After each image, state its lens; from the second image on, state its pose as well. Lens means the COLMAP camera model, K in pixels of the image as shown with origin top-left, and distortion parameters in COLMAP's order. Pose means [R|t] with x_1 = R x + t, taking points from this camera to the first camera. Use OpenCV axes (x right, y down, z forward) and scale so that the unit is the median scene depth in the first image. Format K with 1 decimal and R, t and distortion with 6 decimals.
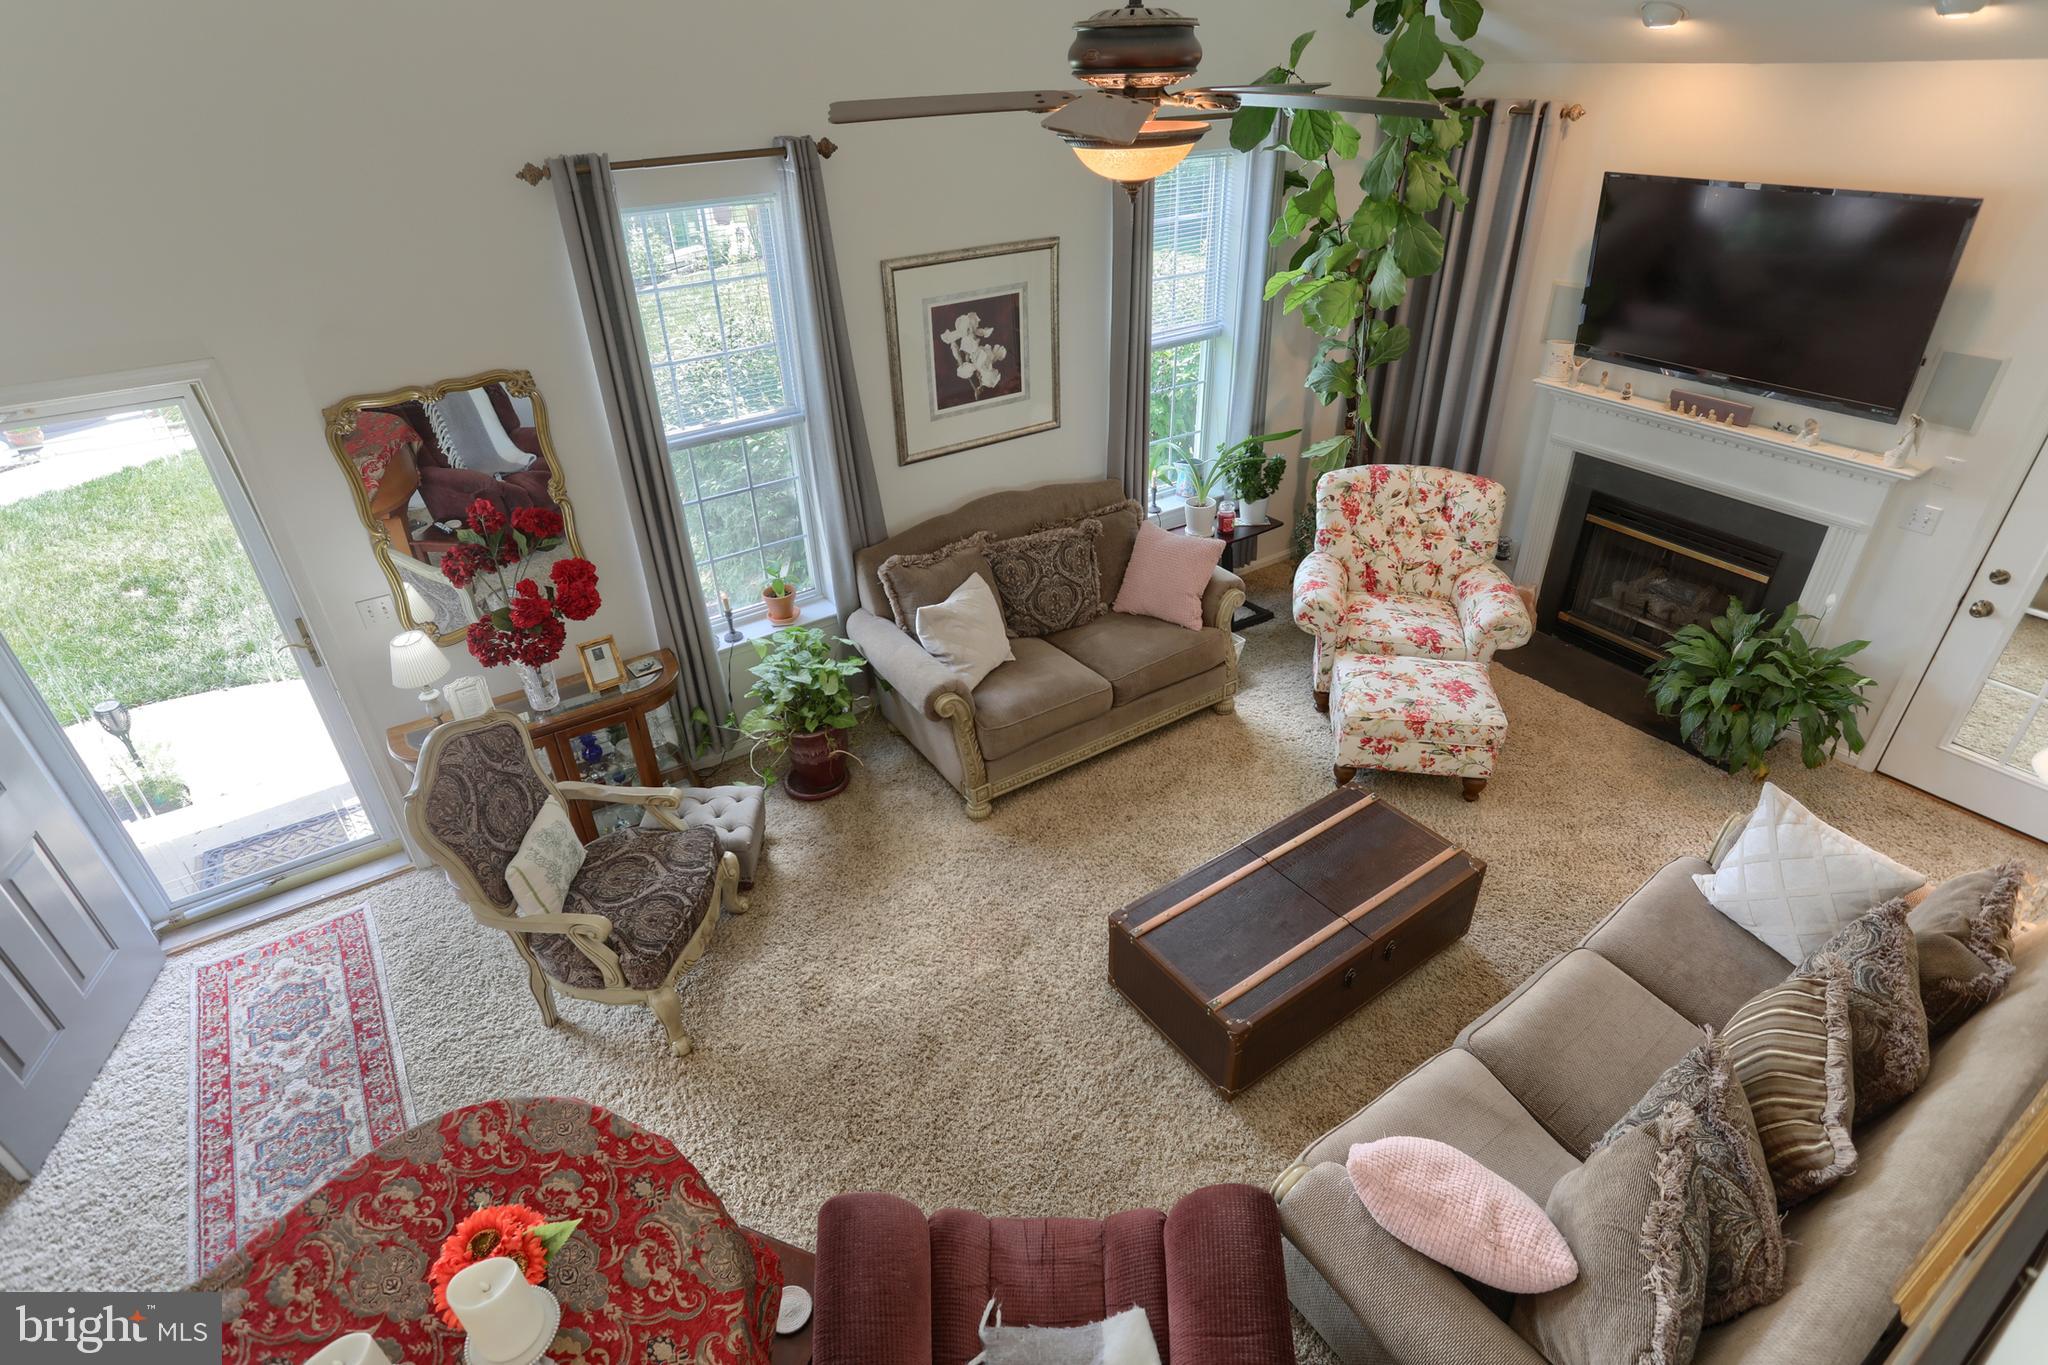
lens RADIAL K [[1024.7, 0, 1033.9], [0, 1024.7, 676.4], [0, 0, 1]] dist [-0.043565, 0.022507]
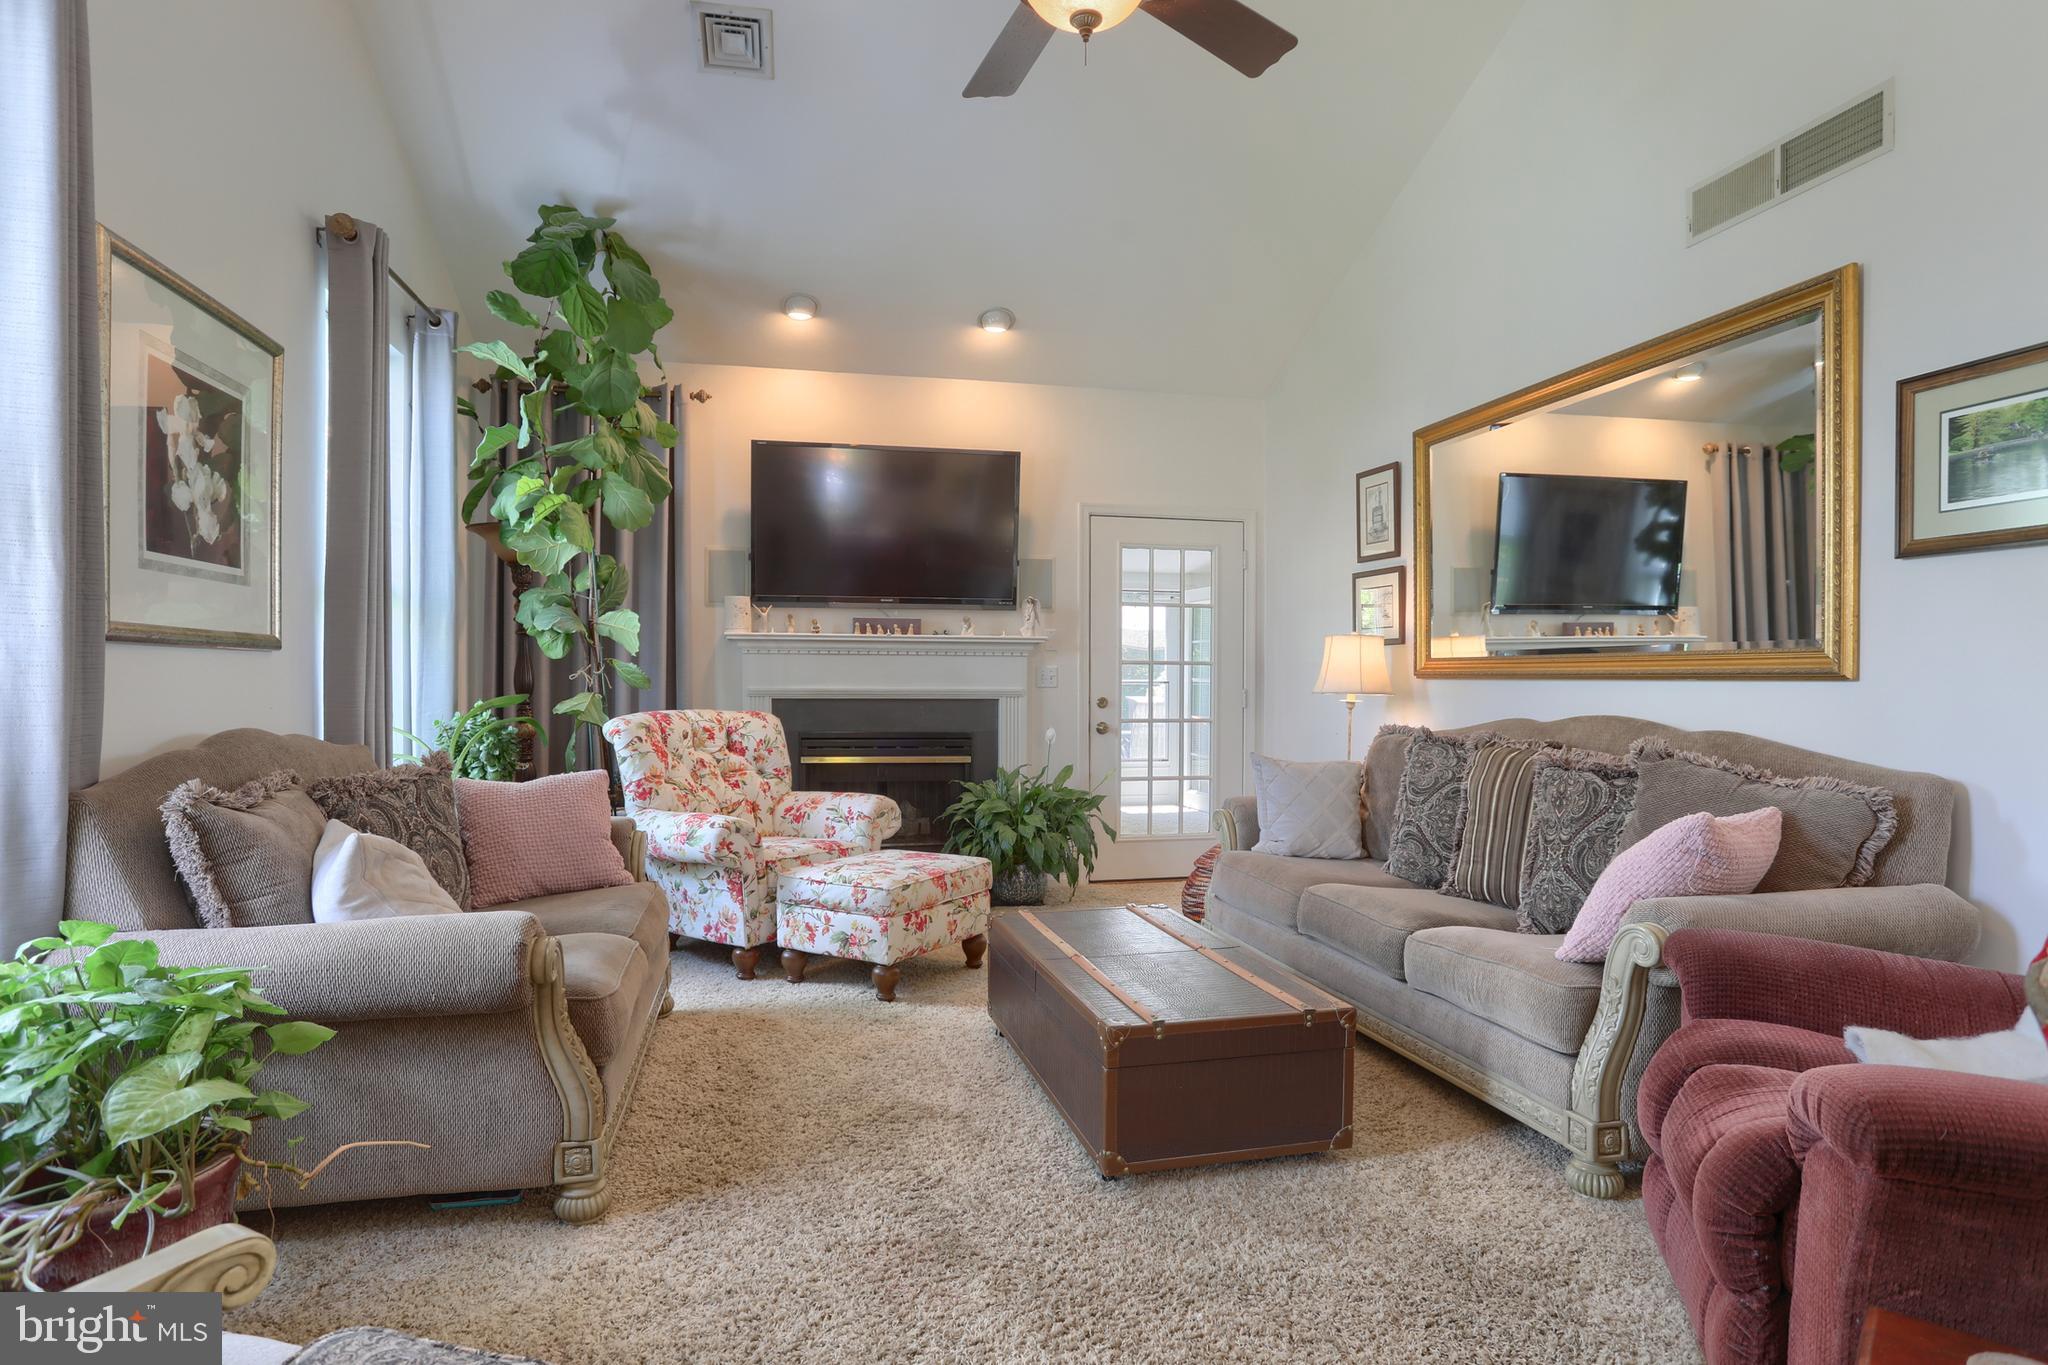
lens RADIAL K [[1091.0, 0, 1016.0], [0, 1091.0, 699.0], [0, 0, 1]] dist [-0.047604, 0.028220]
pose [[0.371351, 0.002574, 0.928489, -0.429743], [0.477200, 0.857287, -0.193234, 0.114865], [-0.796479, 0.514833, 0.317126, 0.520568]]
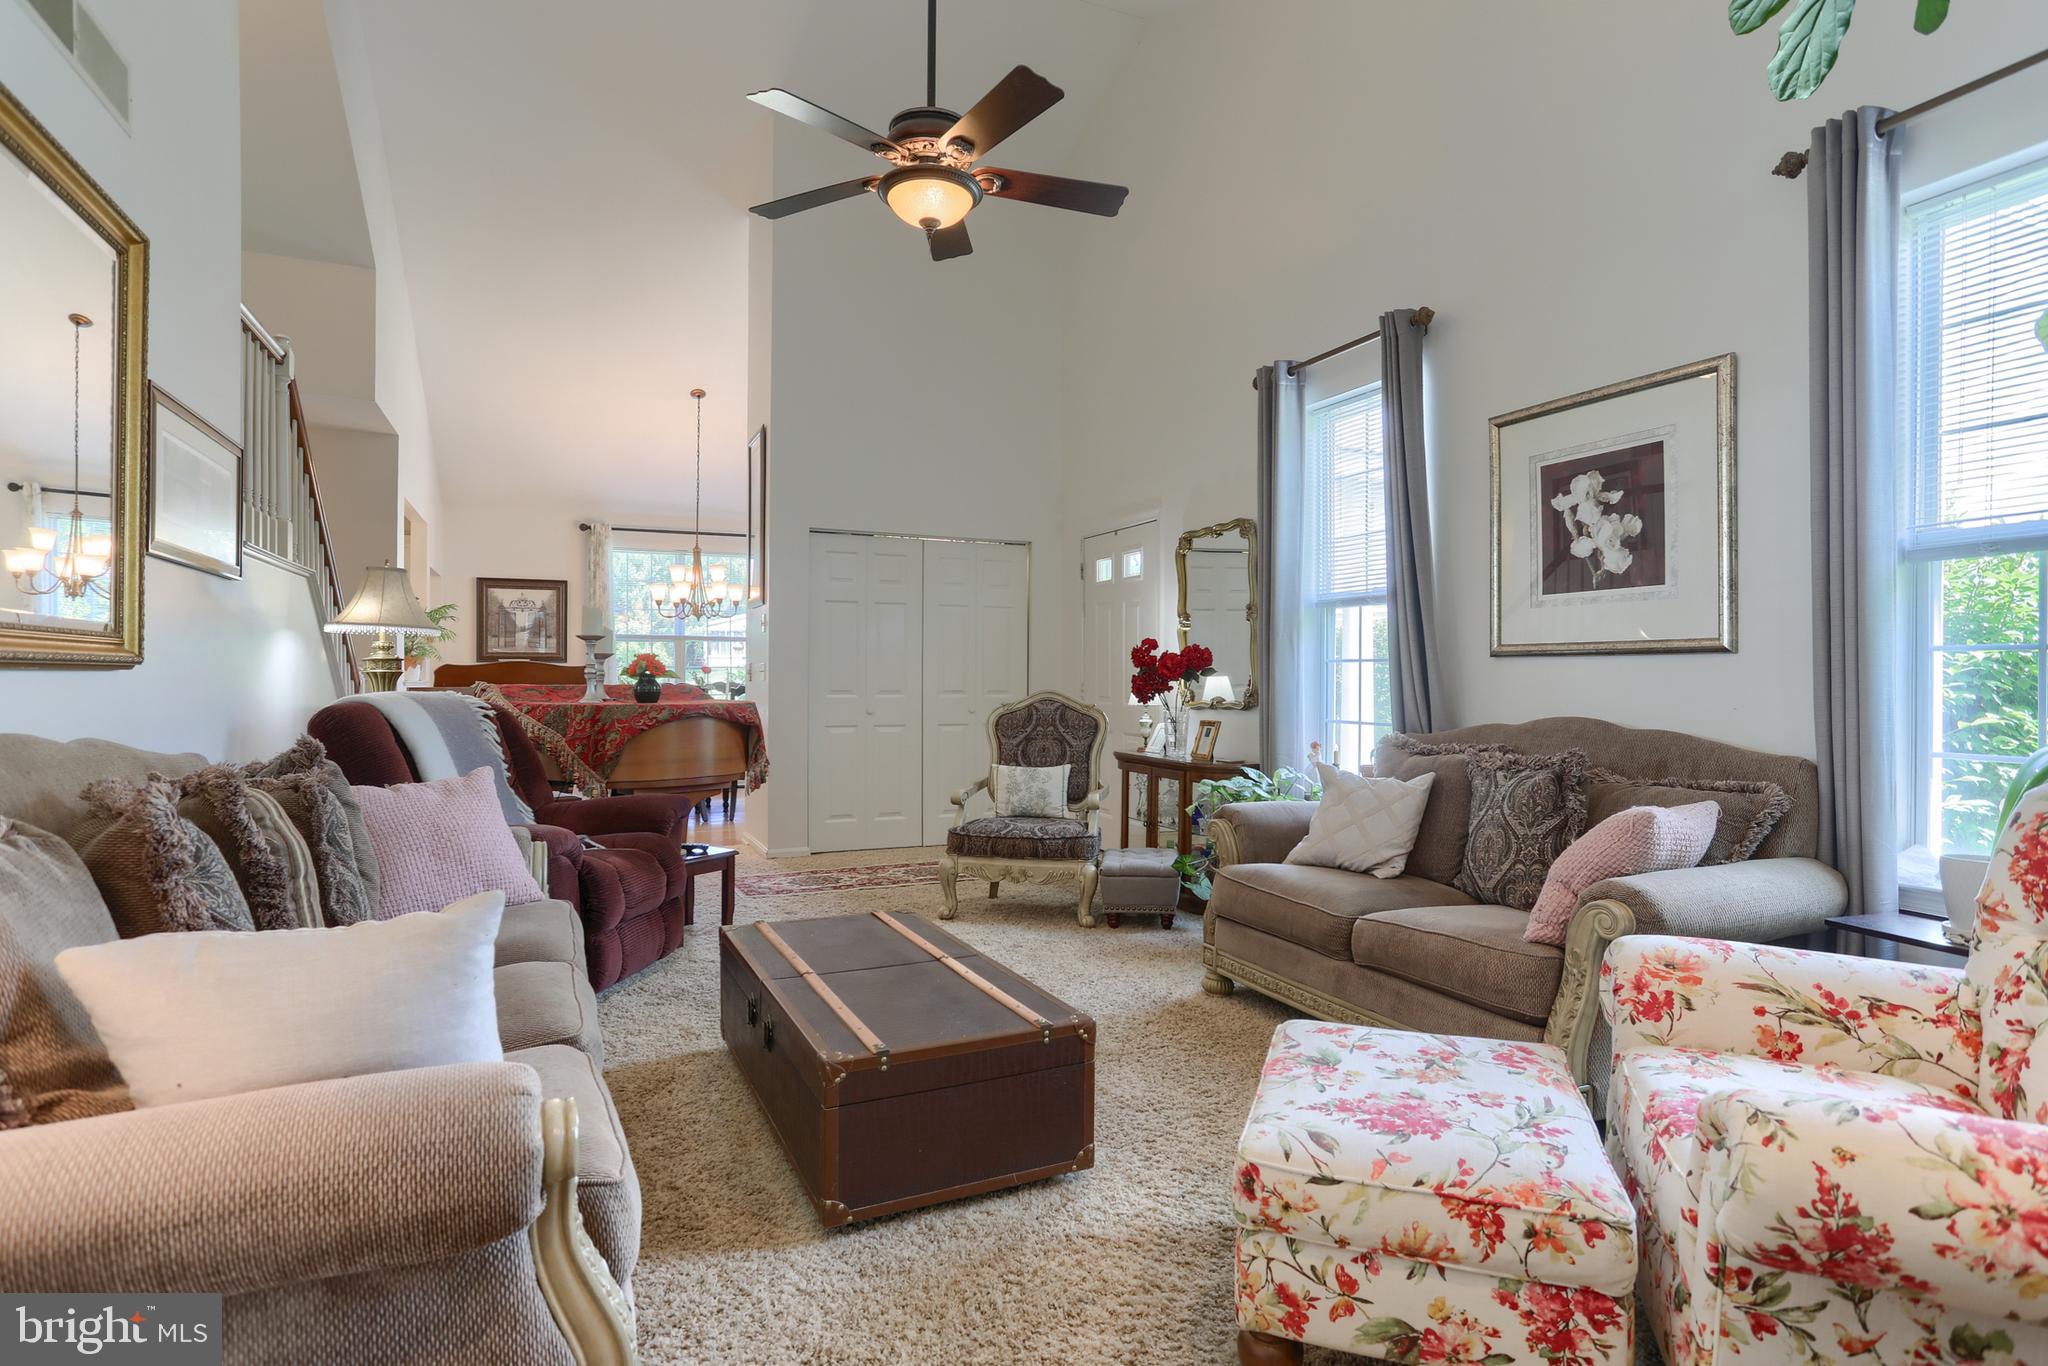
lens RADIAL K [[1060.0, 0, 1037.9], [0, 1060.0, 677.0], [0, 0, 1]] dist [-0.001104, -0.000039]
pose [[-0.187435, 0.021545, -0.982041, 0.774285], [-0.517221, 0.847773, 0.117317, -0.102883], [0.835075, 0.529922, -0.147759, 0.830029]]
